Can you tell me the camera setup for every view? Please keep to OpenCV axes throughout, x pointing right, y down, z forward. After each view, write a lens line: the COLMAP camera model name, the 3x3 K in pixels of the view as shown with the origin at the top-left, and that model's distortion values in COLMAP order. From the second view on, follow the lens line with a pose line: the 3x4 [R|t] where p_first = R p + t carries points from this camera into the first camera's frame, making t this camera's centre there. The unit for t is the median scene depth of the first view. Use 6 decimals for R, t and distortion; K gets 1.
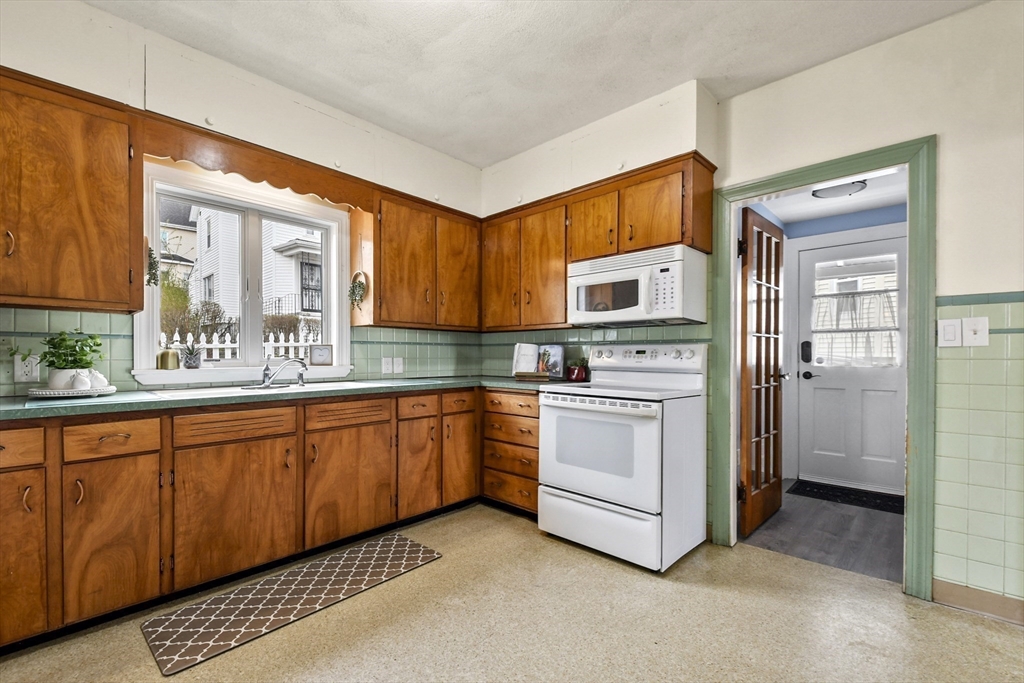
lens RADIAL K [[435.3, 0, 501.4], [0, 435.3, 351.1], [0, 0, 1]] dist [0.002077, -0.012643]
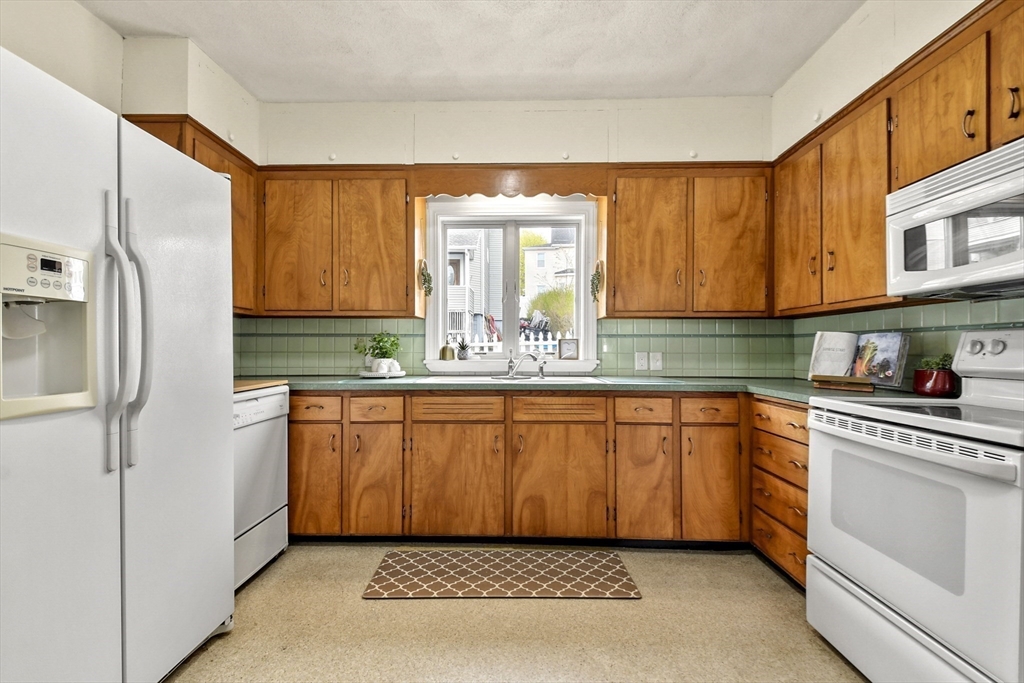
lens RADIAL K [[439.8, 0, 500.9], [0, 439.8, 341.5], [0, 0, 1]] dist [0.033462, -0.025658]
pose [[0.662280, -0.013334, -0.749138, 0.294553], [0.004962, 0.999898, -0.013411, 0.004722], [0.749240, 0.005165, 0.662279, 0.244268]]
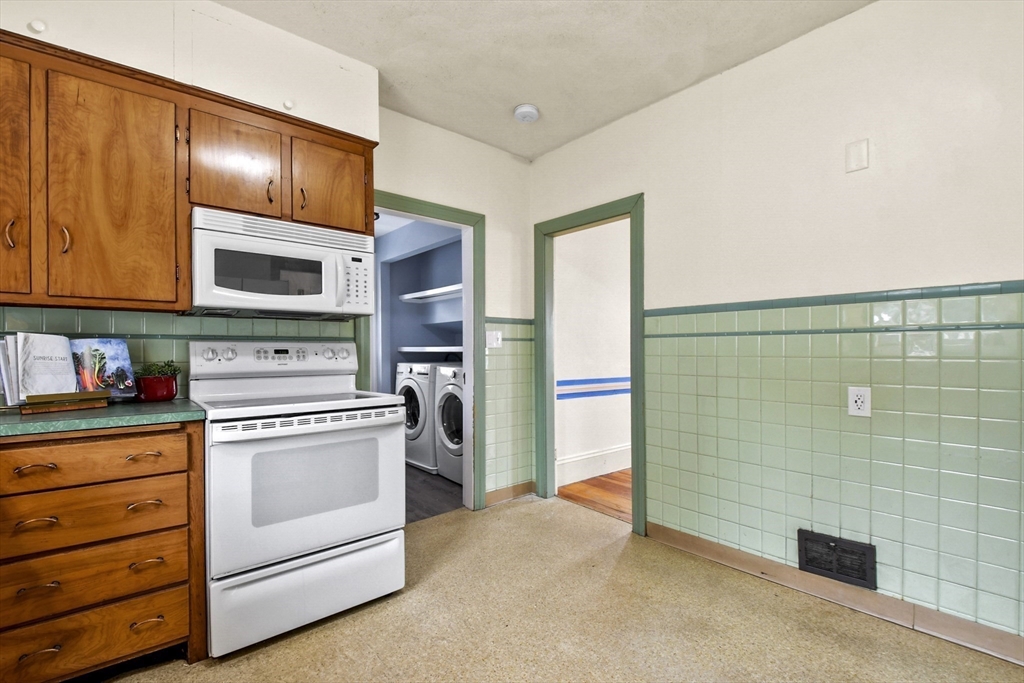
lens RADIAL K [[435.3, 0, 501.4], [0, 435.3, 351.1], [0, 0, 1]] dist [0.002077, -0.012643]
pose [[0.104662, -0.003182, 0.994503, -0.464568], [-0.004151, 0.999985, 0.003636, -0.003371], [-0.994499, -0.004508, 0.104647, 0.593354]]
